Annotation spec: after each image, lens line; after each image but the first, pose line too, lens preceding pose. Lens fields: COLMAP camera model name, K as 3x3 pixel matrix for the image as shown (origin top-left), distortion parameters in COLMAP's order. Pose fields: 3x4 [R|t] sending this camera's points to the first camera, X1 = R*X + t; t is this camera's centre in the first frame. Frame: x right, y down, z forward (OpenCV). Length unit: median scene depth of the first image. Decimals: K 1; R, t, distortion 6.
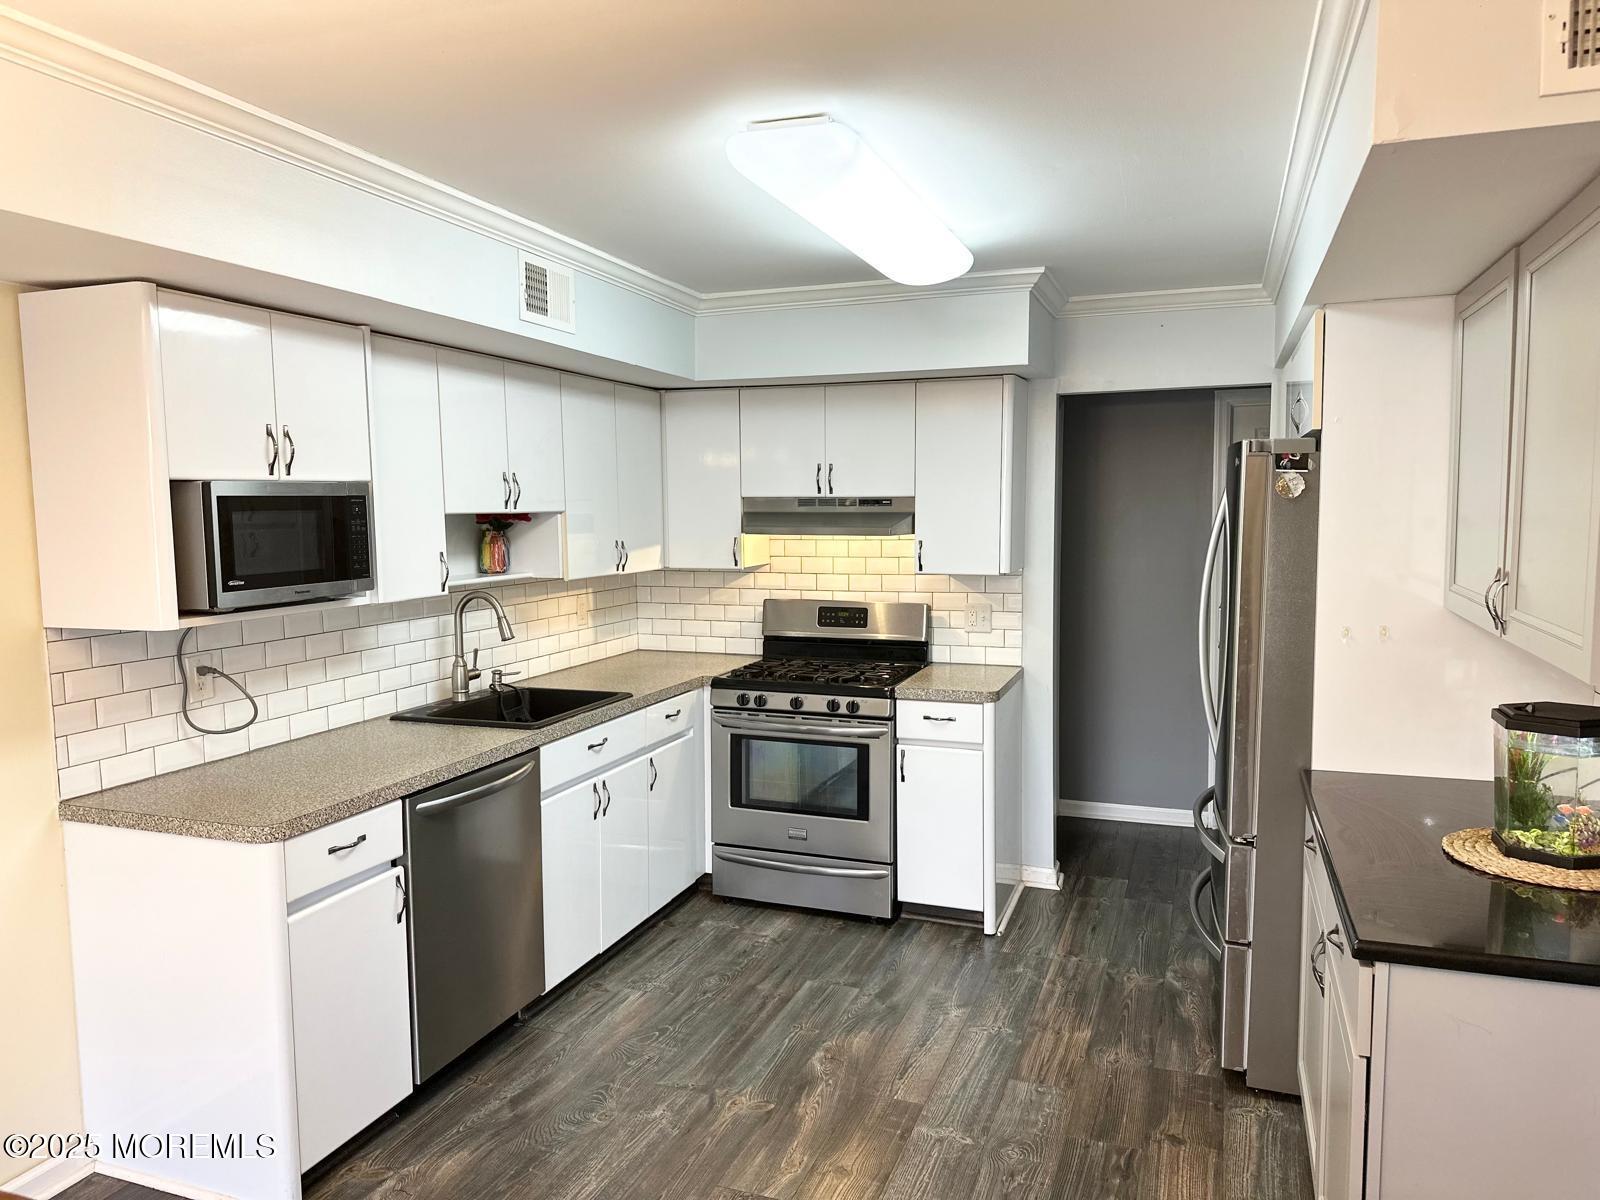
lens RADIAL K [[1131.5, 0, 800.1], [0, 1131.5, 605.1], [0, 0, 1]] dist [0.139680, -0.217689]
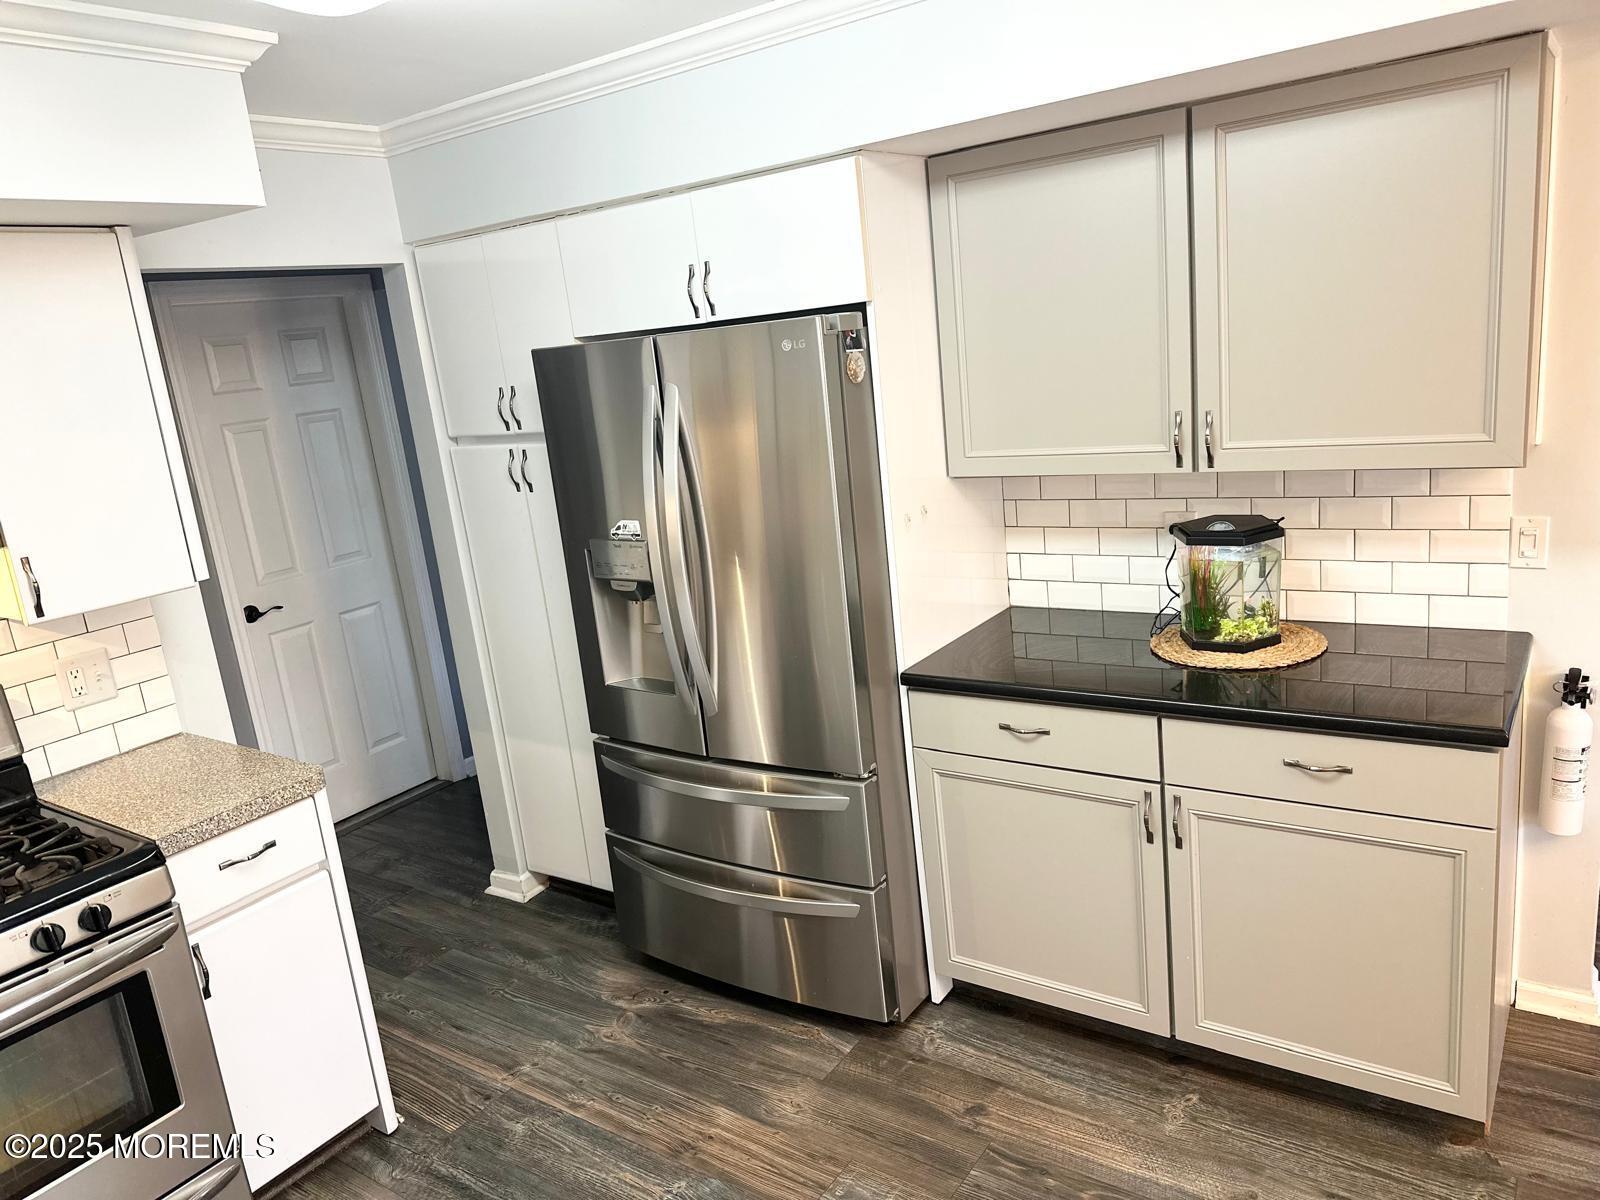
lens RADIAL K [[1132.2, 0, 790.0], [0, 1132.2, 601.4], [0, 0, 1]] dist [0.088933, -0.096281]
pose [[0.257643, -0.243715, 0.934999, -0.344626], [0.192221, 0.961254, 0.197592, -0.089307], [-0.946927, 0.128818, 0.294507, 0.645206]]
